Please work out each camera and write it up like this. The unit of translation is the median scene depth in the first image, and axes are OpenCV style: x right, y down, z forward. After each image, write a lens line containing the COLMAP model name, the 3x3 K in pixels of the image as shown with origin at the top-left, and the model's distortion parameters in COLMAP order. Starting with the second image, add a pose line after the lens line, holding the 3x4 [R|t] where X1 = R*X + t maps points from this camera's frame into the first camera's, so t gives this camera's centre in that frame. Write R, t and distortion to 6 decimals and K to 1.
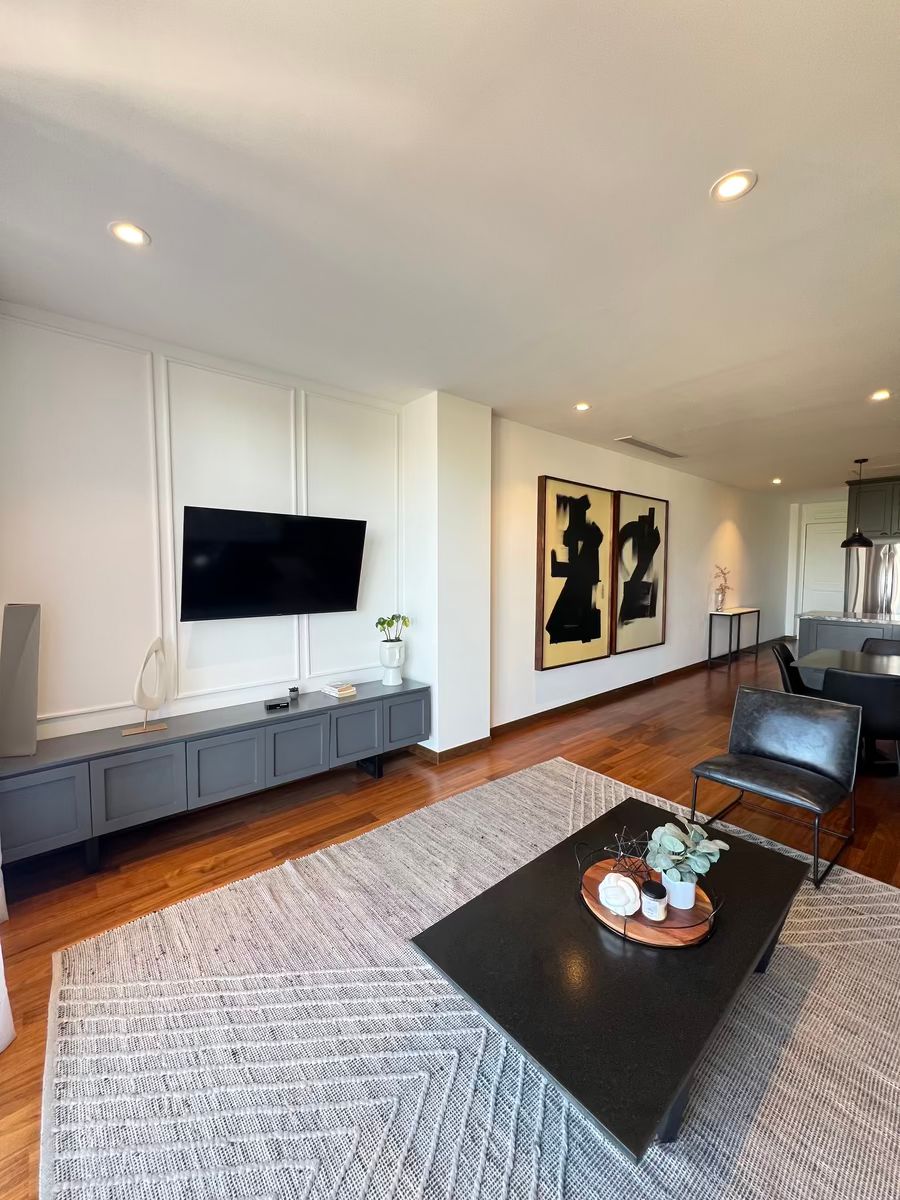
lens RADIAL K [[479.2, 0, 450.0], [0, 479.2, 600.0], [0, 0, 1]] dist [-0.000010, 0.000516]
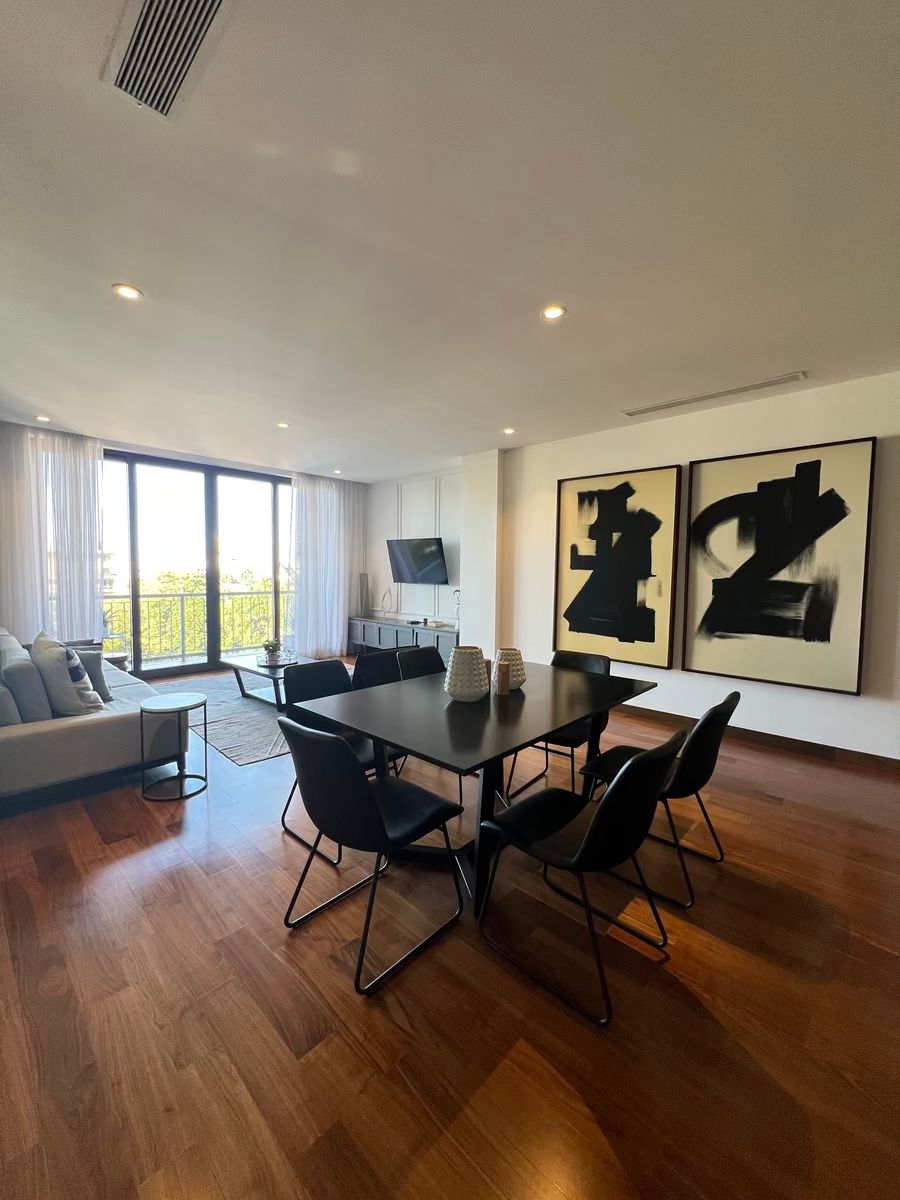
lens RADIAL K [[479.2, 0, 450.0], [0, 479.2, 600.0], [0, 0, 1]] dist [-0.000010, 0.000516]
pose [[0.089670, 0.061442, -0.994075, 1.463722], [-0.077575, 0.995494, 0.054532, -0.019308], [0.992946, 0.072225, 0.094032, 0.724203]]
